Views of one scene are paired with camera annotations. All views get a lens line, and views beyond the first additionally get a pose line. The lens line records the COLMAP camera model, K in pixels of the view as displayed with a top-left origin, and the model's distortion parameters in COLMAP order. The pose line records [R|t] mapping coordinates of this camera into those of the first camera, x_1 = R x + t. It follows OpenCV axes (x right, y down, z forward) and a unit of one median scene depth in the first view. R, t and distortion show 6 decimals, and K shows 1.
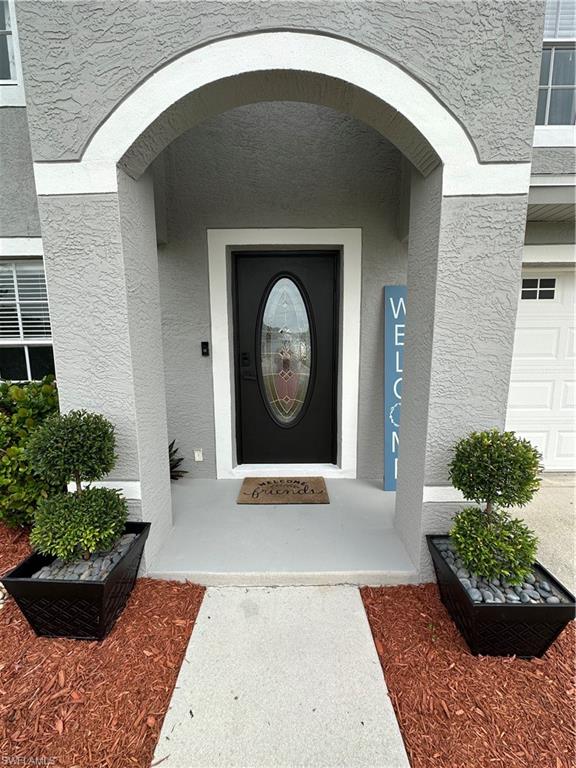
lens RADIAL K [[314.8, 0, 287.3], [0, 314.8, 385.3], [0, 0, 1]] dist [0.000905, 0.000702]
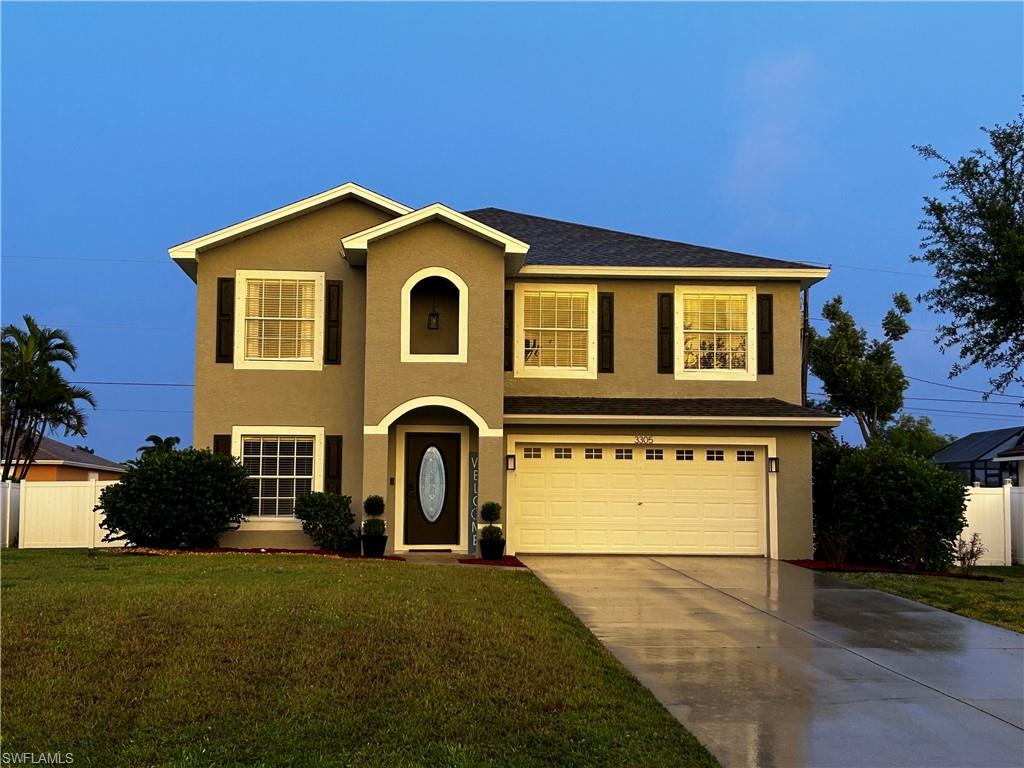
lens RADIAL K [[1289.1, 0, 510.2], [0, 1289.1, 381.5], [0, 0, 1]] dist [0.070196, 0.000000]
pose [[0.996205, 0.019976, 0.084714, -0.220821], [0.000339, 0.972410, -0.233280, 1.183243], [-0.087037, 0.232424, 0.968712, -7.177310]]
